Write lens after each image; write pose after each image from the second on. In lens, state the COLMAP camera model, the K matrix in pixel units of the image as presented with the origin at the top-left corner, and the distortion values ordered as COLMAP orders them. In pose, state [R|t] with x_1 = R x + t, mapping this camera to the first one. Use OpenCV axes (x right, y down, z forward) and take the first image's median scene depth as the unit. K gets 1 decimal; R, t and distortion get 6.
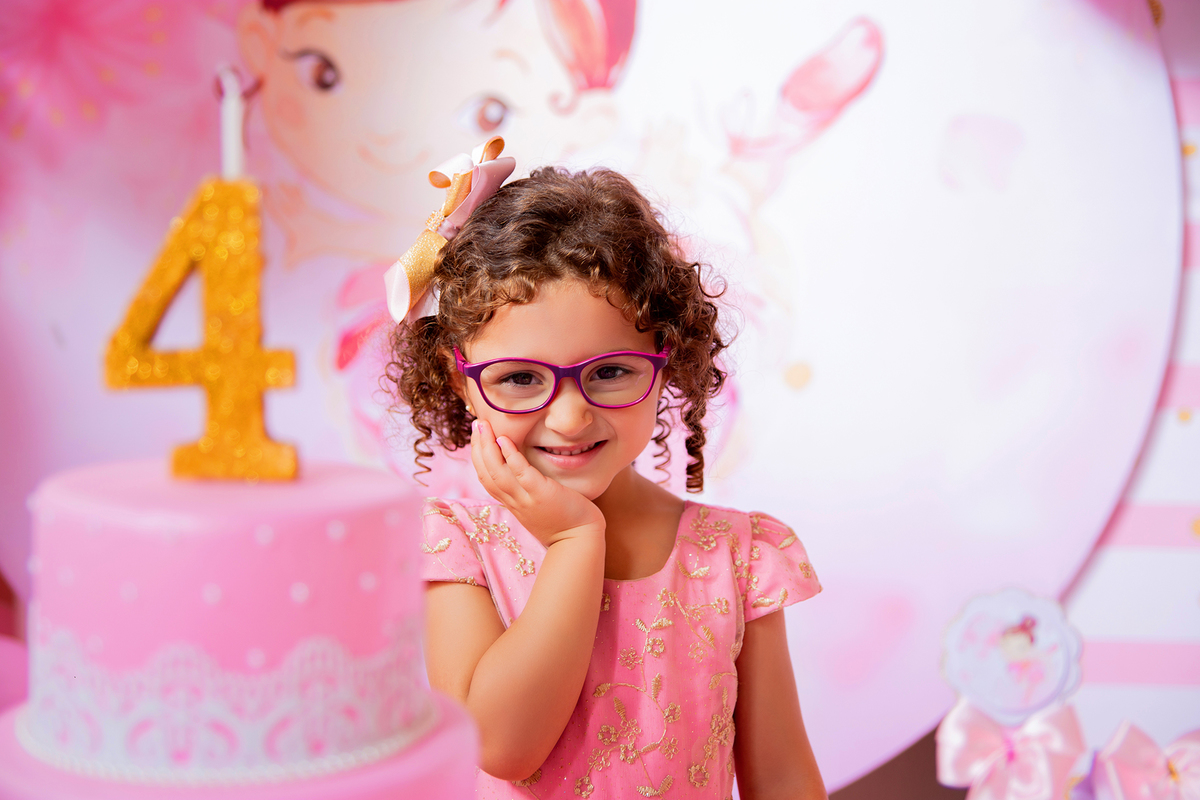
lens RADIAL K [[1676.4, 0, 596.6], [0, 1676.4, 398.8], [0, 0, 1]] dist [0.077298, 0.032672]
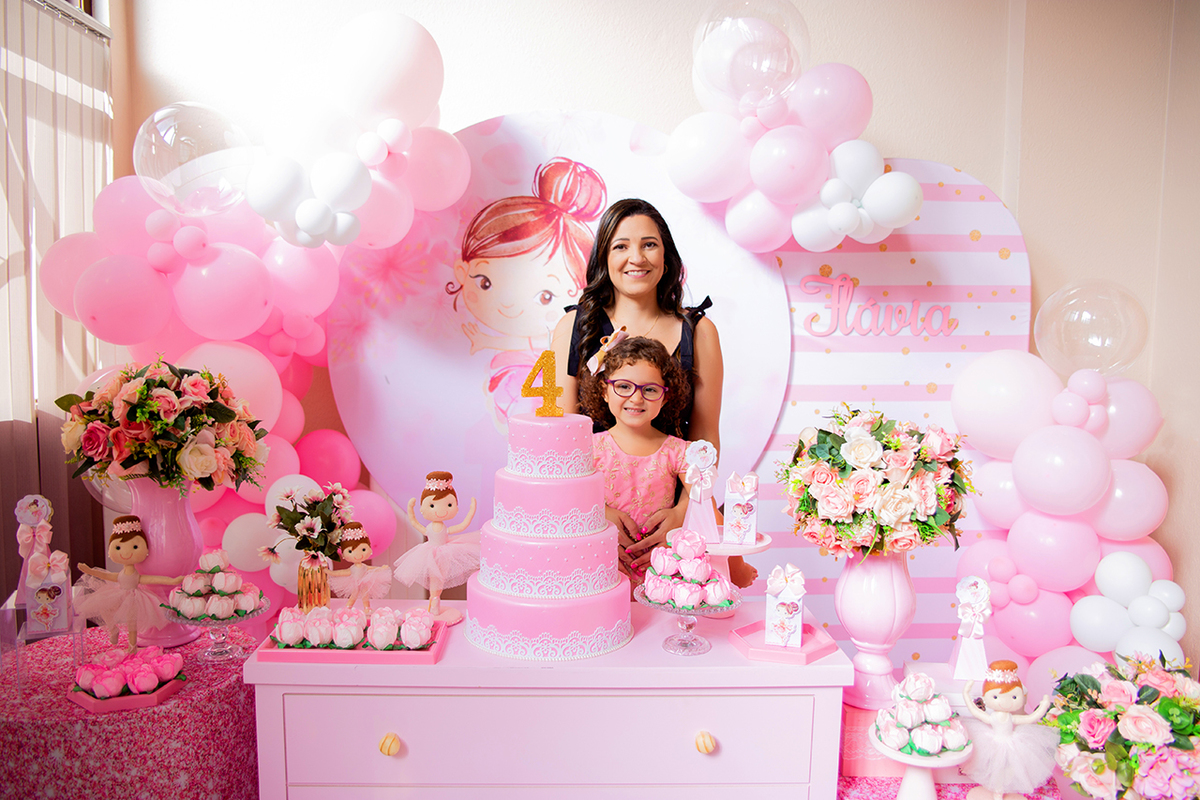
lens RADIAL K [[924.6, 0, 597.3], [0, 924.6, 402.8], [0, 0, 1]] dist [-0.107816, 0.088993]
pose [[0.997040, -0.014553, 0.075497, -0.101213], [0.014658, 0.999892, -0.000843, 0.006218], [-0.075476, 0.001947, 0.997146, -0.536395]]
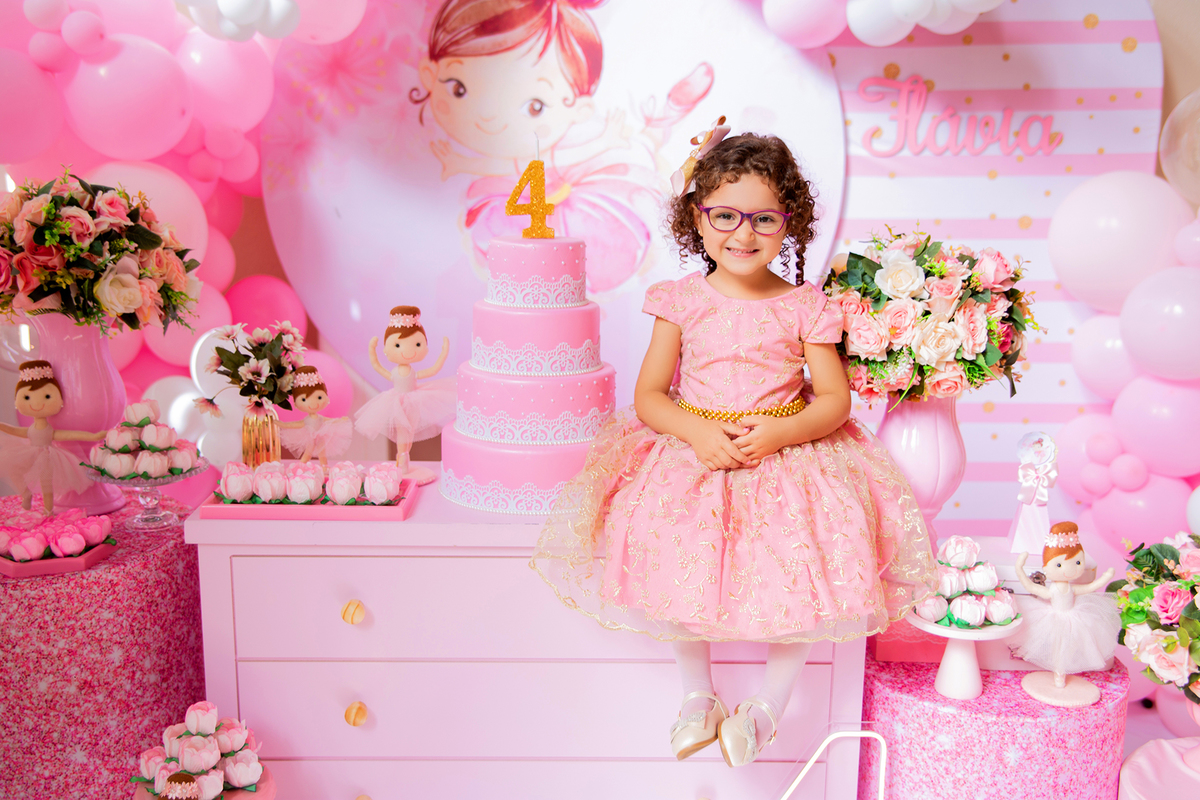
lens RADIAL K [[1244.1, 0, 597.6], [0, 1244.1, 400.0], [0, 0, 1]] dist [-0.029385, 0.093403]
pose [[0.997982, -0.021996, 0.059570, -0.092194], [0.015683, 0.994407, 0.104446, 0.043550], [-0.061534, -0.103301, 0.992745, -0.678677]]
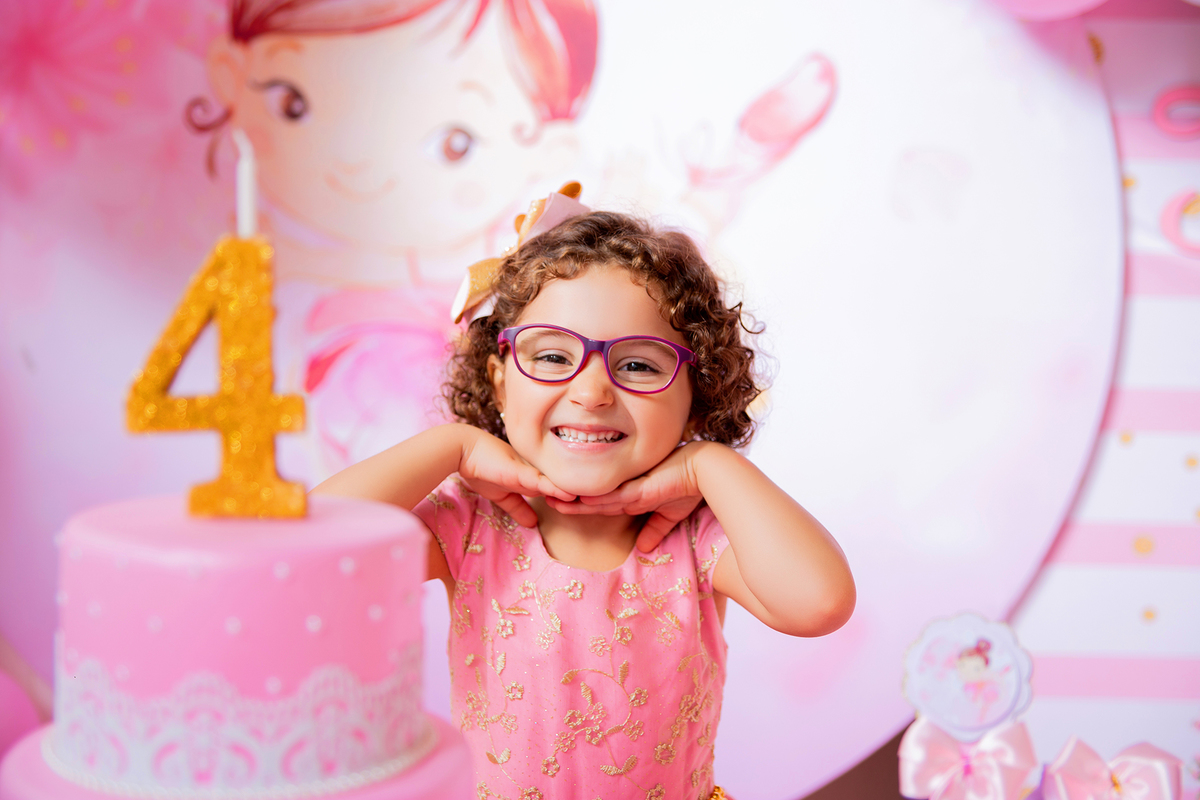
lens RADIAL K [[1676.4, 0, 596.6], [0, 1676.4, 398.8], [0, 0, 1]] dist [0.077298, 0.032672]
pose [[0.999529, -0.000253, 0.030692, -0.009386], [0.000482, 0.999972, -0.007447, -0.006744], [-0.030690, 0.007459, 0.999501, -0.027091]]
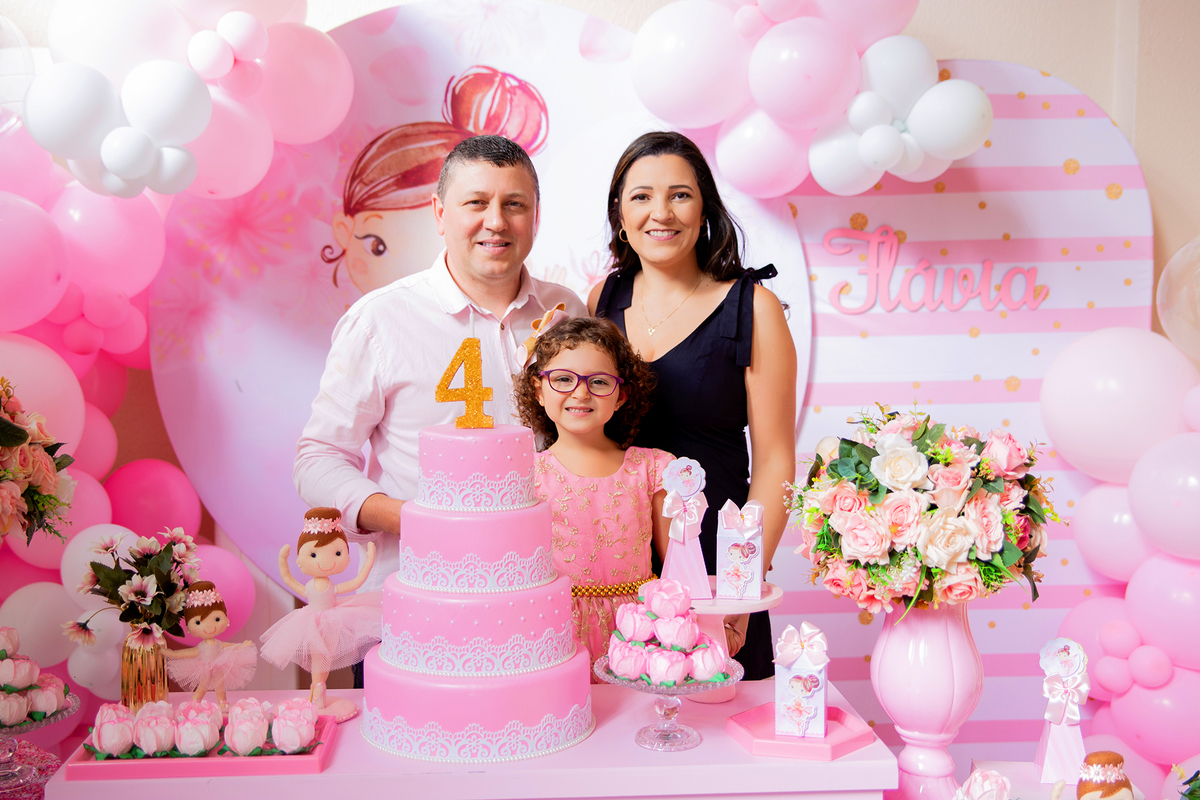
lens RADIAL K [[1367.1, 0, 596.1], [0, 1367.1, 403.9], [0, 0, 1]] dist [-0.001536, 0.118376]
pose [[0.992794, -0.031862, 0.115520, -0.105753], [0.033470, 0.999368, -0.012012, 0.015387], [-0.115064, 0.015792, 0.993233, -0.613137]]
